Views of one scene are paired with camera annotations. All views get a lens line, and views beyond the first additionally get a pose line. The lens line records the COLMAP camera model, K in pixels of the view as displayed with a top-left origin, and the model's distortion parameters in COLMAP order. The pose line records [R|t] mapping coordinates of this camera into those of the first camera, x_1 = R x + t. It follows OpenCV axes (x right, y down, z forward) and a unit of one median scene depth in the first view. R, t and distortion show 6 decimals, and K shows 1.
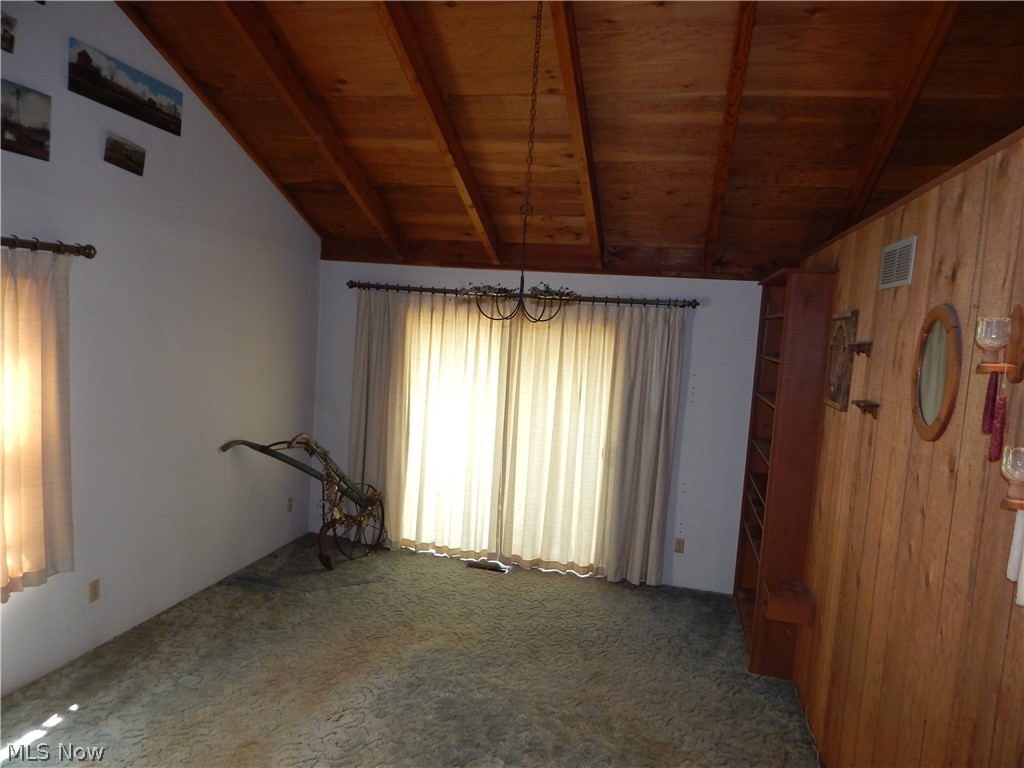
lens RADIAL K [[673.3, 0, 512.0], [0, 673.3, 384.0], [0, 0, 1]] dist [-0.000571, 0.000497]
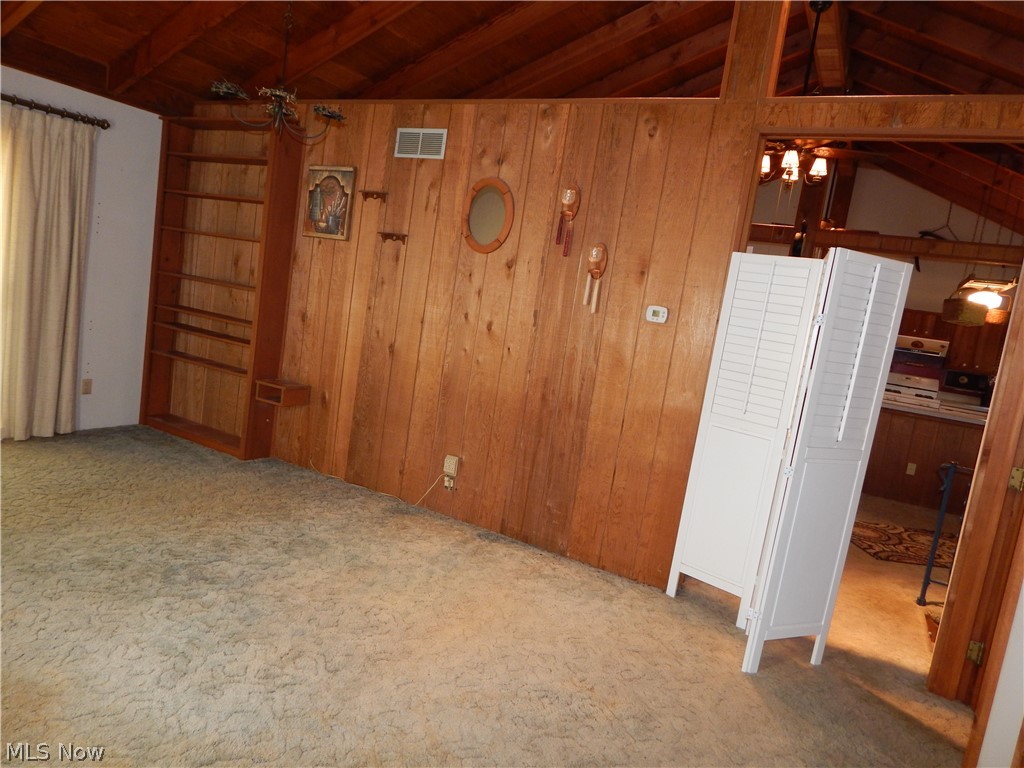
lens RADIAL K [[689.6, 0, 512.0], [0, 689.6, 384.0], [0, 0, 1]] dist [-0.007812, -0.002132]
pose [[0.258501, -0.150563, 0.954205, -0.551601], [-0.041106, 0.985170, 0.166585, 0.053964], [-0.965136, -0.082286, 0.248479, 0.194400]]
